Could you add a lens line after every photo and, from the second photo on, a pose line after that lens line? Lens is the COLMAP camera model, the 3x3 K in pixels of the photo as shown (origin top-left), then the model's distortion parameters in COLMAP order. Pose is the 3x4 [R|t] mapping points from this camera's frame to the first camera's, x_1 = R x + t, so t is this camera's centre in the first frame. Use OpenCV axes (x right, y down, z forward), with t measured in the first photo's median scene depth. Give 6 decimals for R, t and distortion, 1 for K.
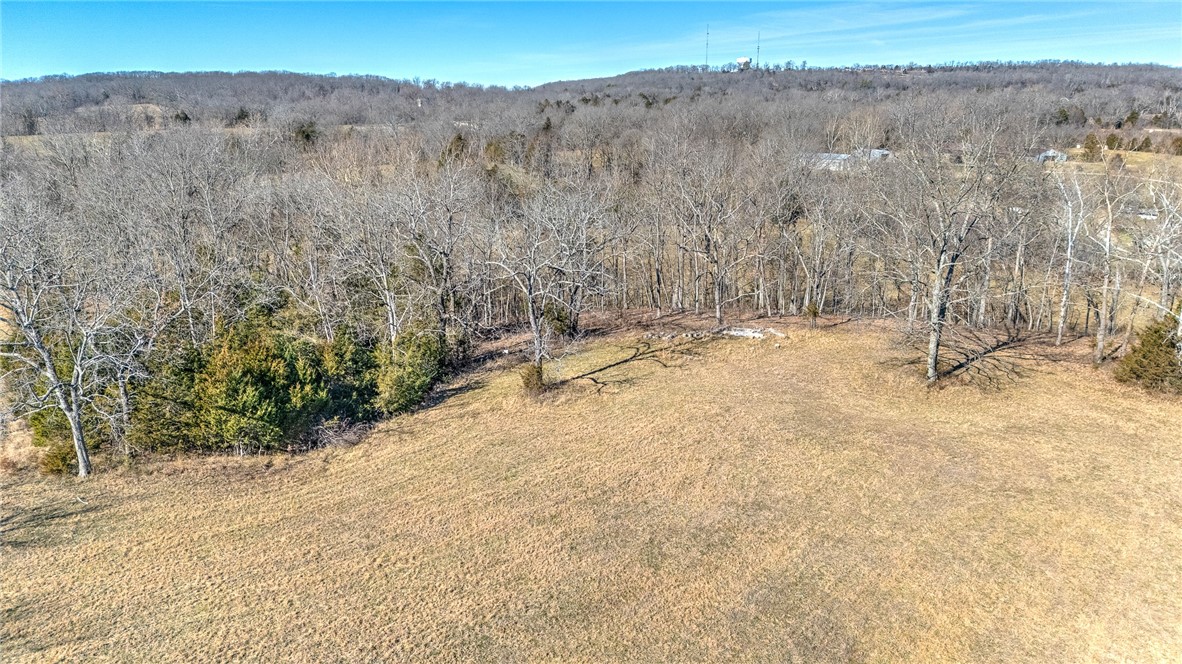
lens RADIAL K [[859.5, 0, 591.0], [0, 859.5, 332.0], [0, 0, 1]] dist [0.080693, -0.080452]
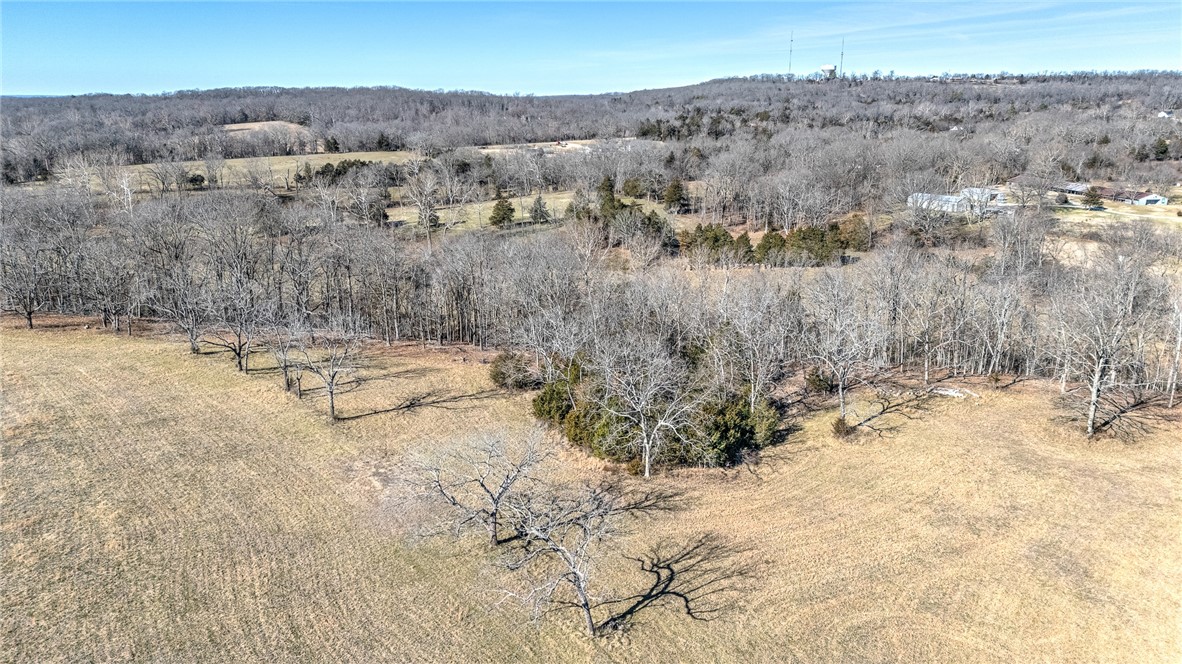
lens RADIAL K [[859.5, 0, 591.0], [0, 859.5, 332.0], [0, 0, 1]] dist [0.080693, -0.080452]
pose [[0.996877, 0.021767, -0.075917, -0.327080], [-0.021611, 0.999762, 0.002874, -0.094649], [0.075962, -0.001224, 0.997110, -0.544169]]
